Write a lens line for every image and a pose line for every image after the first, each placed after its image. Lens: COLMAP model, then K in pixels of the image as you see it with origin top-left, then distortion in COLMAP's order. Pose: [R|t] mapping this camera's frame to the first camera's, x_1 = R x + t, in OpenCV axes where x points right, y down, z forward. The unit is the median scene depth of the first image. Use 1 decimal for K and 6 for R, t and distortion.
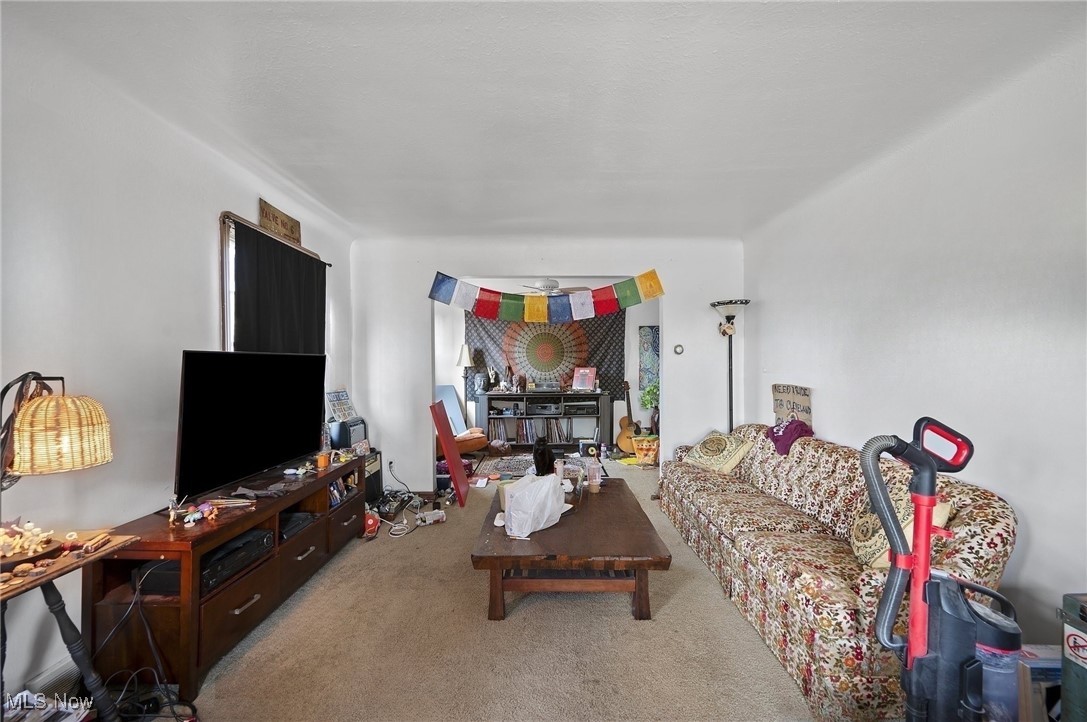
lens RADIAL K [[432.7, 0, 546.7], [0, 432.7, 363.1], [0, 0, 1]] dist [-0.000184, 0.000016]
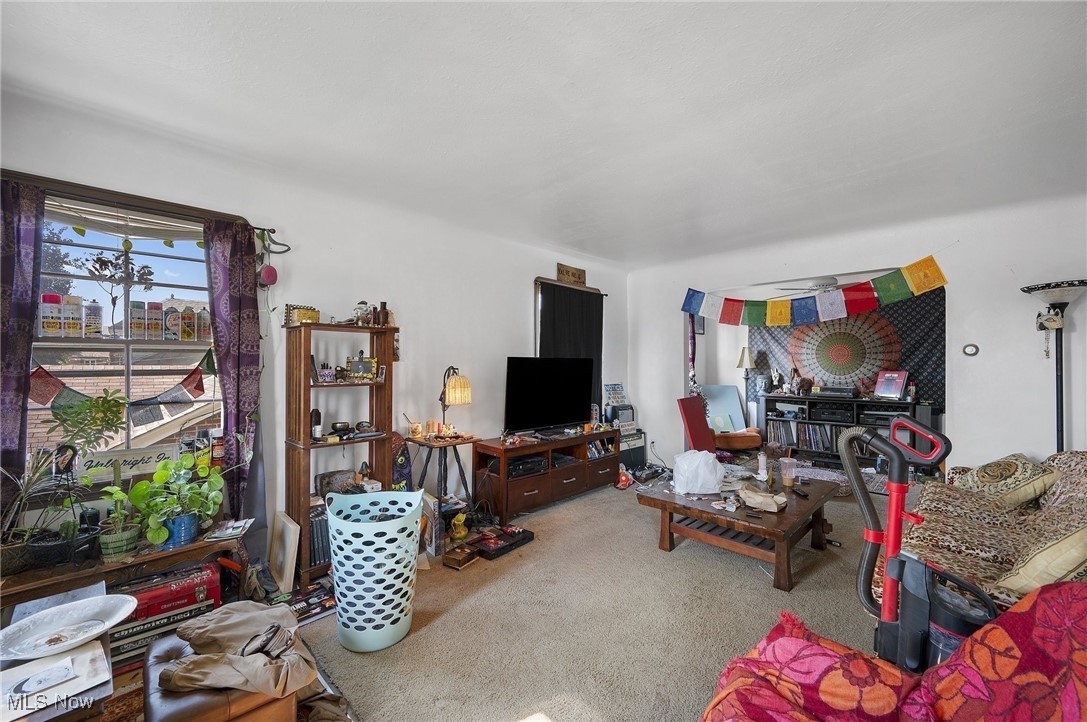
lens RADIAL K [[438.6, 0, 543.5], [0, 438.6, 361.0], [0, 0, 1]] dist [0.000480, 0.000014]
pose [[0.707416, 0.001022, -0.706797, 0.321744], [-0.006950, 0.999961, -0.005510, -0.000042], [0.706763, 0.008810, 0.707395, -0.143928]]
